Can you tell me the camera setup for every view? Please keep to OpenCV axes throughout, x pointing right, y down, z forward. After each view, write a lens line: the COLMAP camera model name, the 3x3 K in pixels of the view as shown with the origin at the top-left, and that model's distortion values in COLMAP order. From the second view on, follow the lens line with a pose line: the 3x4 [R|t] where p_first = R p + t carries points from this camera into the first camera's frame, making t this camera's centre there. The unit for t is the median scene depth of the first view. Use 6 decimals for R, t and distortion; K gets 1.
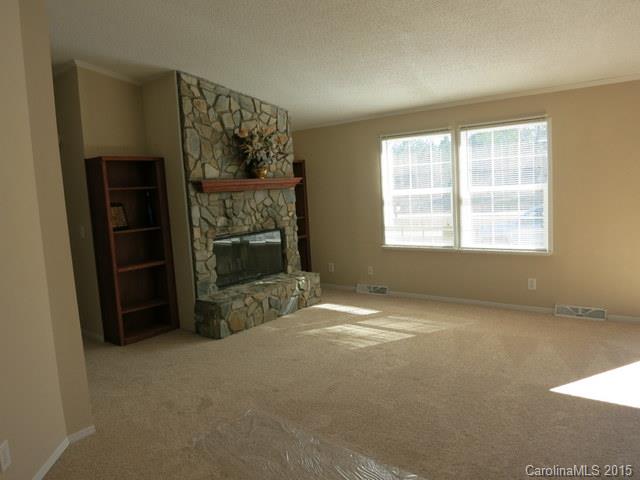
lens RADIAL K [[462.8, 0, 322.7], [0, 462.8, 241.5], [0, 0, 1]] dist [-0.042675, -0.003934]
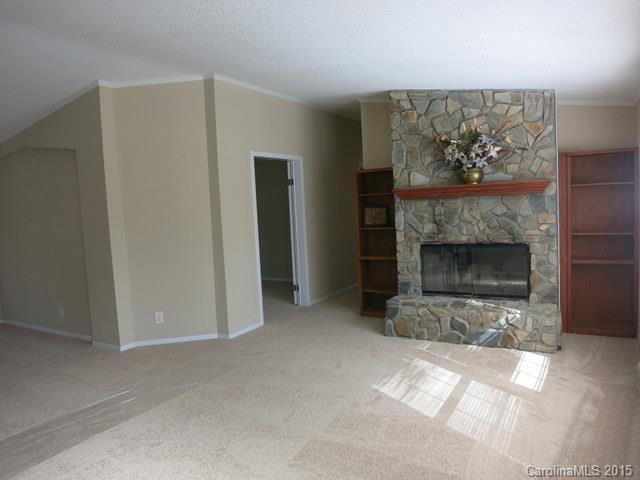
lens RADIAL K [[462.8, 0, 322.7], [0, 462.8, 241.5], [0, 0, 1]] dist [-0.042675, -0.003934]
pose [[0.119482, 0.128725, -0.984456, 0.742648], [-0.072430, 0.990047, 0.120665, -0.118969], [0.990191, 0.056886, 0.127617, 0.648128]]
